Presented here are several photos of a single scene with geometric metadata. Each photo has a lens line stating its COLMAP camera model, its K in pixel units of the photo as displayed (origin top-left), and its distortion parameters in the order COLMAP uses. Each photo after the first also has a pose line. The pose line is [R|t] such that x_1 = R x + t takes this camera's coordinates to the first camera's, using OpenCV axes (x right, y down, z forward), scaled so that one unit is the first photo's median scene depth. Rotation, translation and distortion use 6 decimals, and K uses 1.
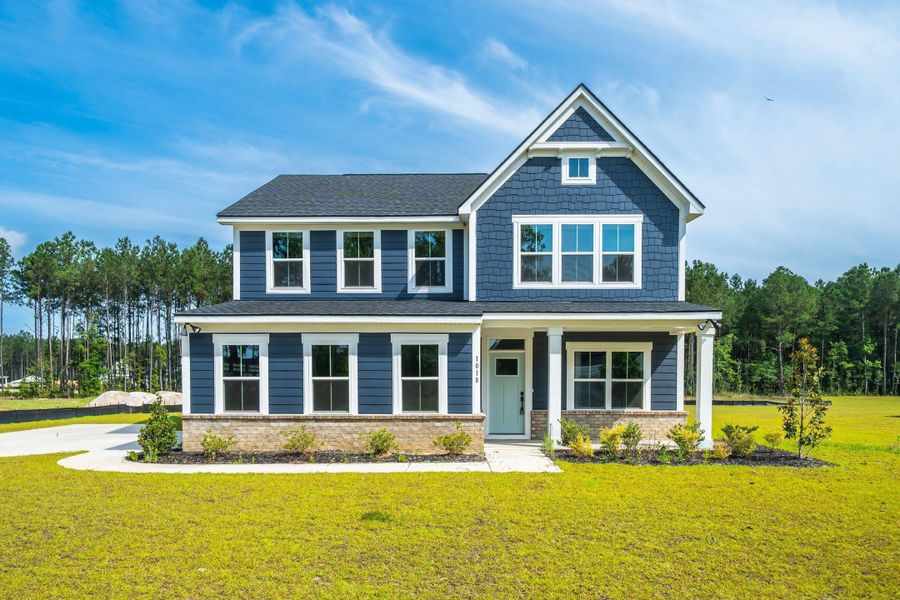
lens RADIAL K [[627.6, 0, 437.7], [0, 627.6, 401.3], [0, 0, 1]] dist [-0.008981, -0.001813]
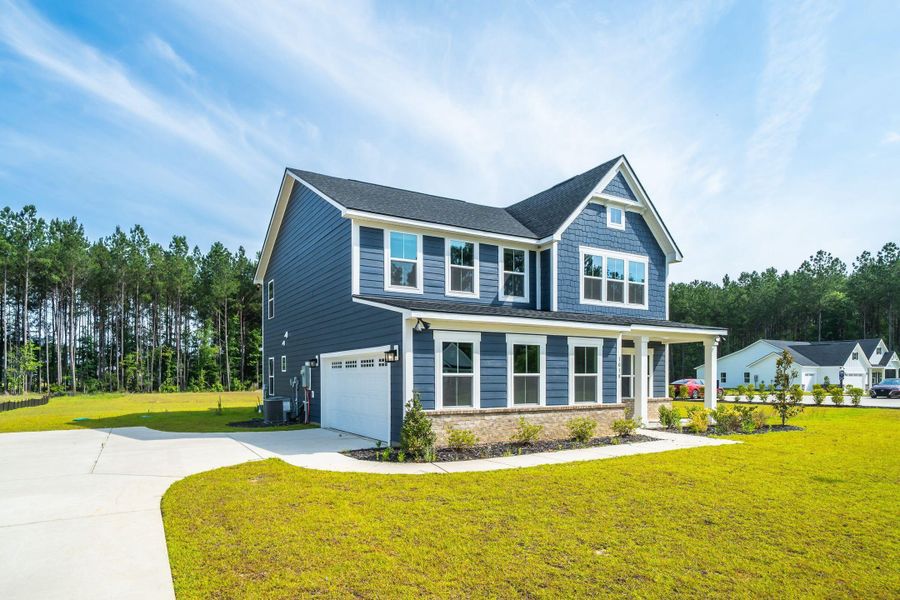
lens RADIAL K [[547.5, 0, 441.3], [0, 547.5, 380.9], [0, 0, 1]] dist [-0.007028, -0.001780]
pose [[0.849893, -0.005796, 0.526923, -0.702303], [0.018510, 0.999651, -0.018859, -0.008394], [-0.526630, 0.025782, 0.849703, 0.216812]]
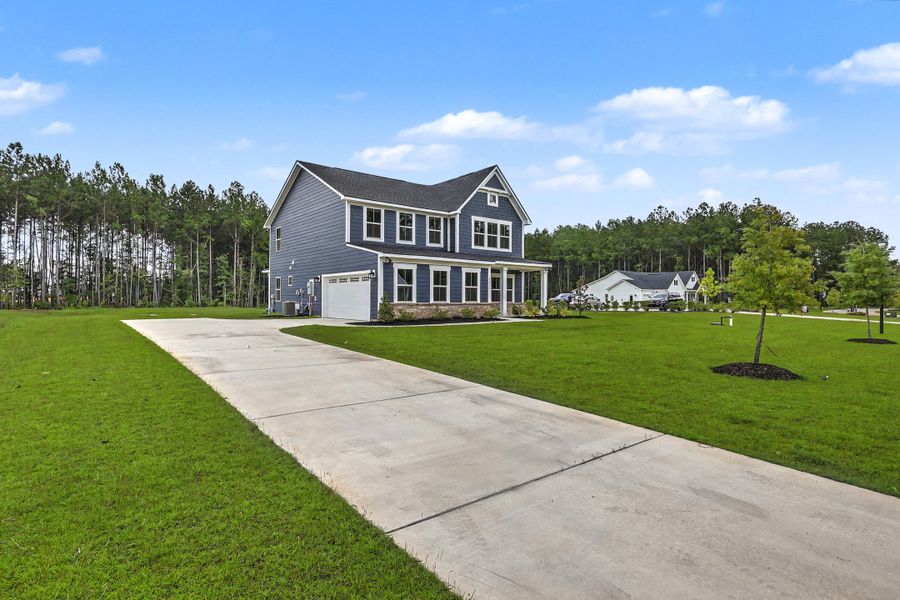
lens RADIAL K [[481.1, 0, 451.5], [0, 481.1, 295.9], [0, 0, 1]] dist [-0.008066, -0.000792]
pose [[0.757380, 0.007468, 0.652932, -1.058962], [0.016931, 0.999374, -0.031070, 0.042747], [-0.652755, 0.034586, 0.756779, -0.245847]]
